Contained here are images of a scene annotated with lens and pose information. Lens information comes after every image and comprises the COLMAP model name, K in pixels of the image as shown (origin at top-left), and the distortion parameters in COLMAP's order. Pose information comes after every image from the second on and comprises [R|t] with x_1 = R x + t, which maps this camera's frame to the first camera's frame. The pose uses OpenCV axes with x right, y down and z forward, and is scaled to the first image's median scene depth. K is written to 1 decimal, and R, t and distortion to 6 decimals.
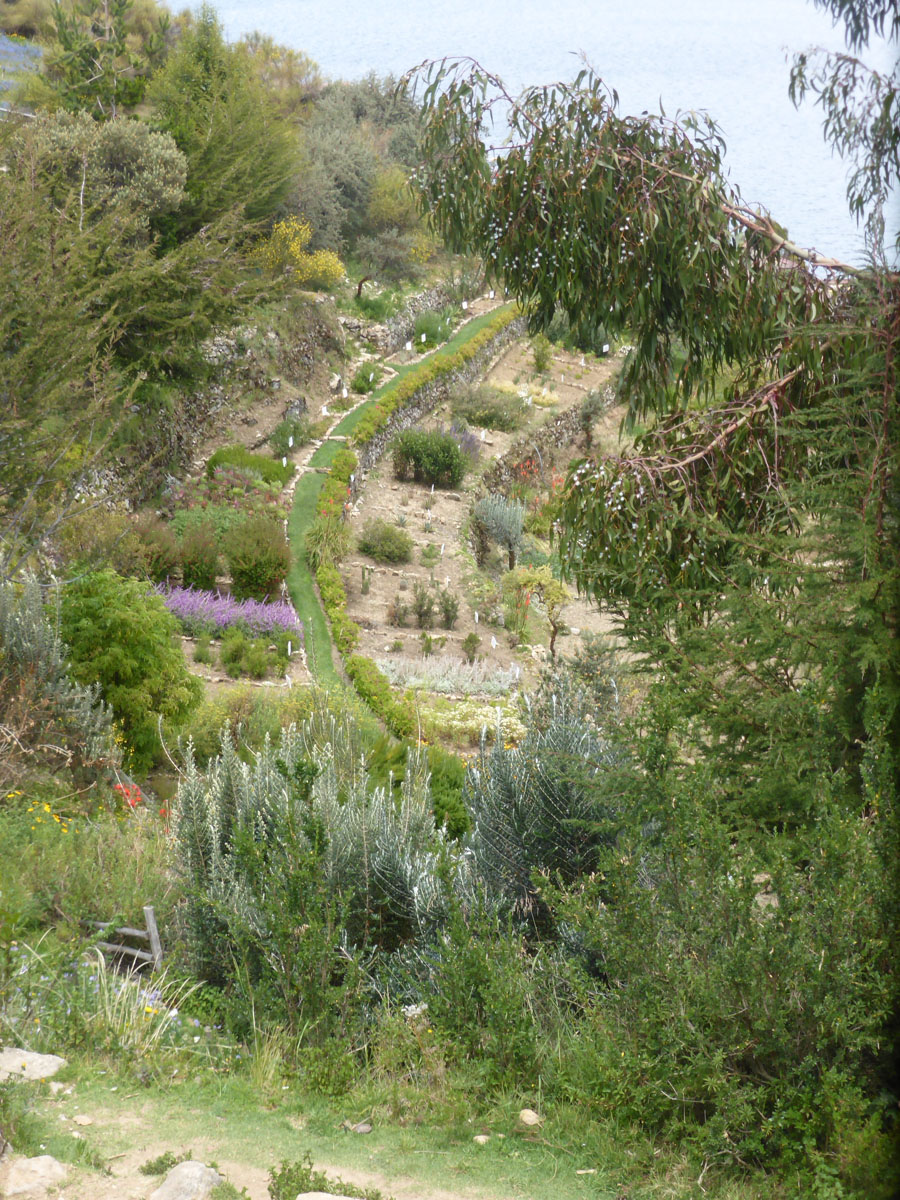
lens RADIAL K [[2403.2, 0, 451.1], [0, 2403.2, 620.9], [0, 0, 1]] dist [0.256821, -4.781486]
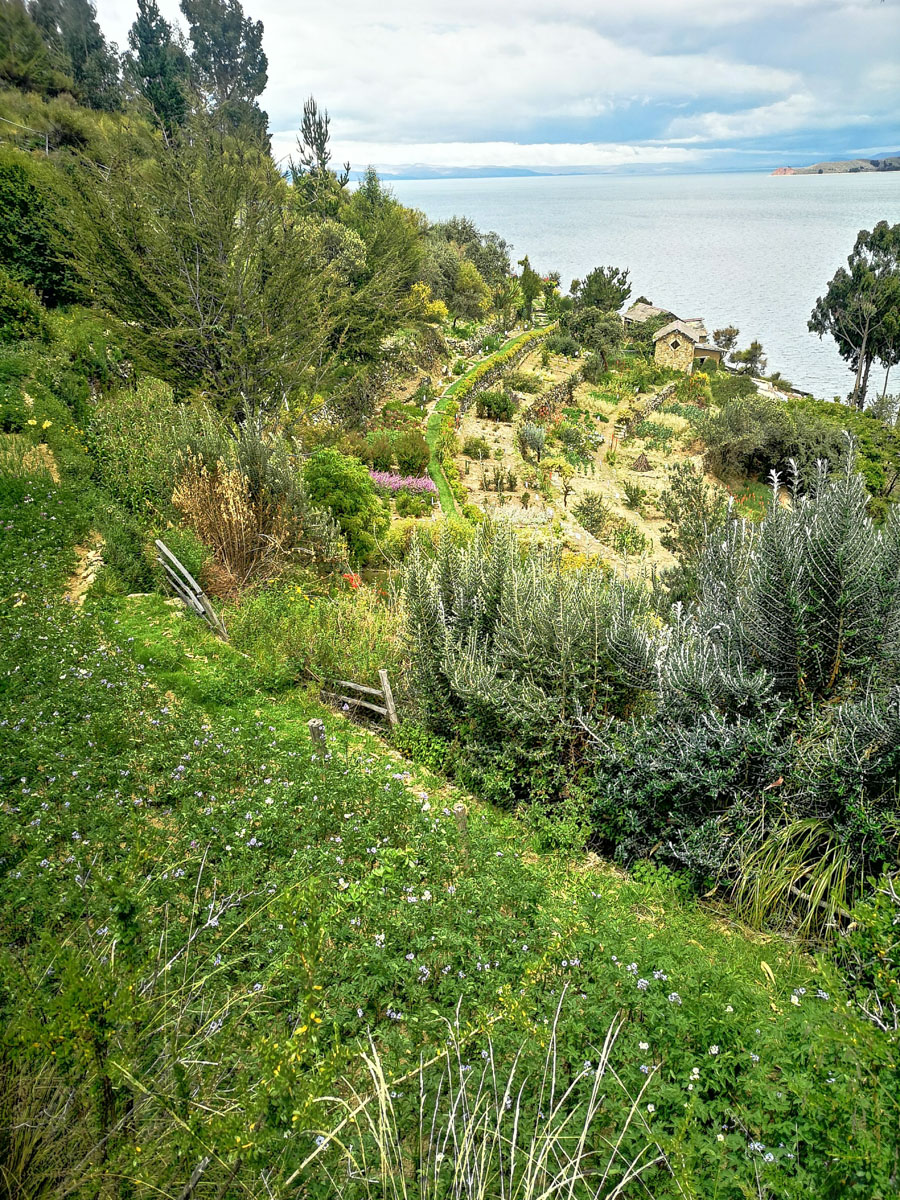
lens RADIAL K [[934.1, 0, 450.0], [0, 934.1, 600.0], [0, 0, 1]] dist [0.079002, -0.071343]
pose [[0.999552, -0.023485, -0.018543, -0.036671], [0.025107, 0.995373, 0.092743, 0.018342], [0.016279, -0.093167, 0.995517, 0.239607]]
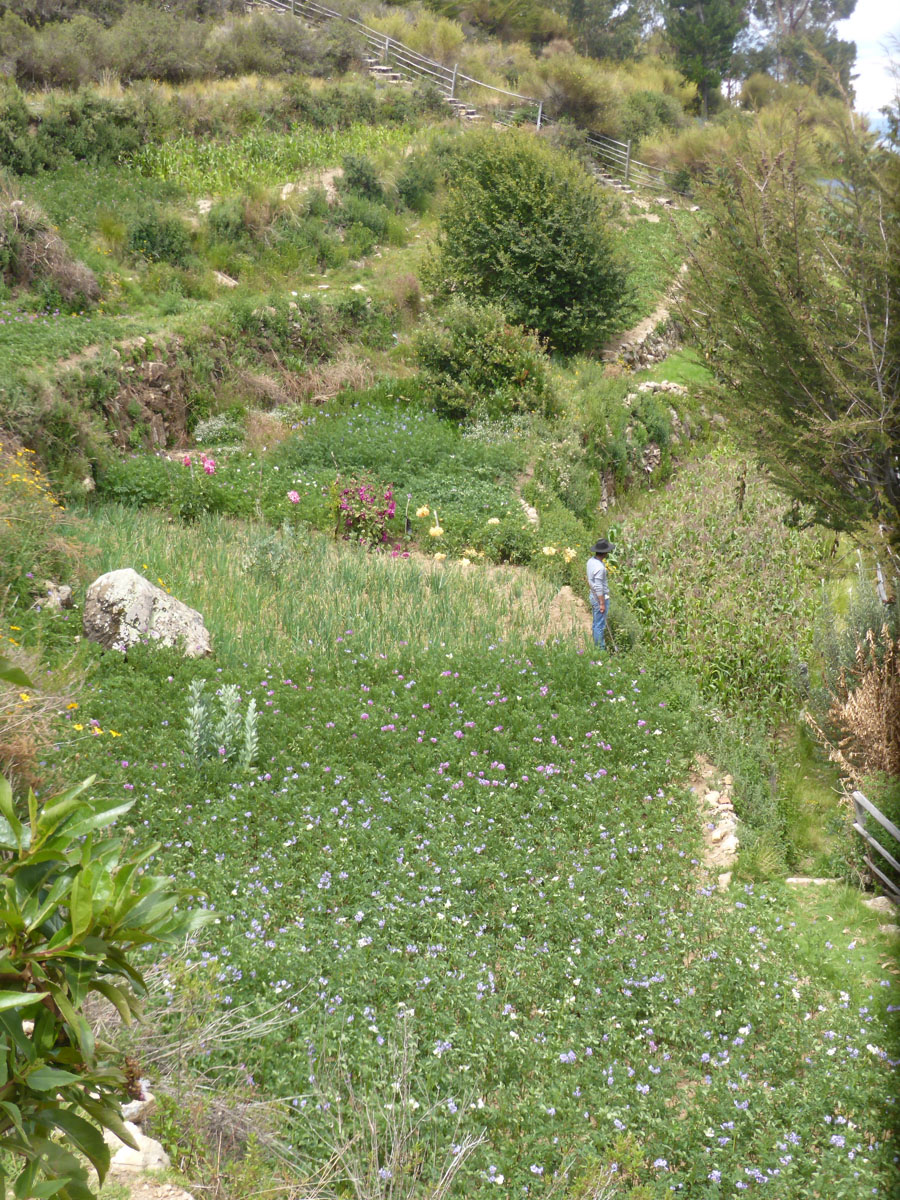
lens RADIAL K [[1656.8, 0, 423.9], [0, 1656.8, 604.0], [0, 0, 1]] dist [-0.192290, 0.432435]
pose [[0.926906, 0.032355, -0.373896, -0.095994], [-0.049691, 0.998086, -0.036818, 0.005836], [0.371989, 0.052706, 0.926740, 0.229931]]
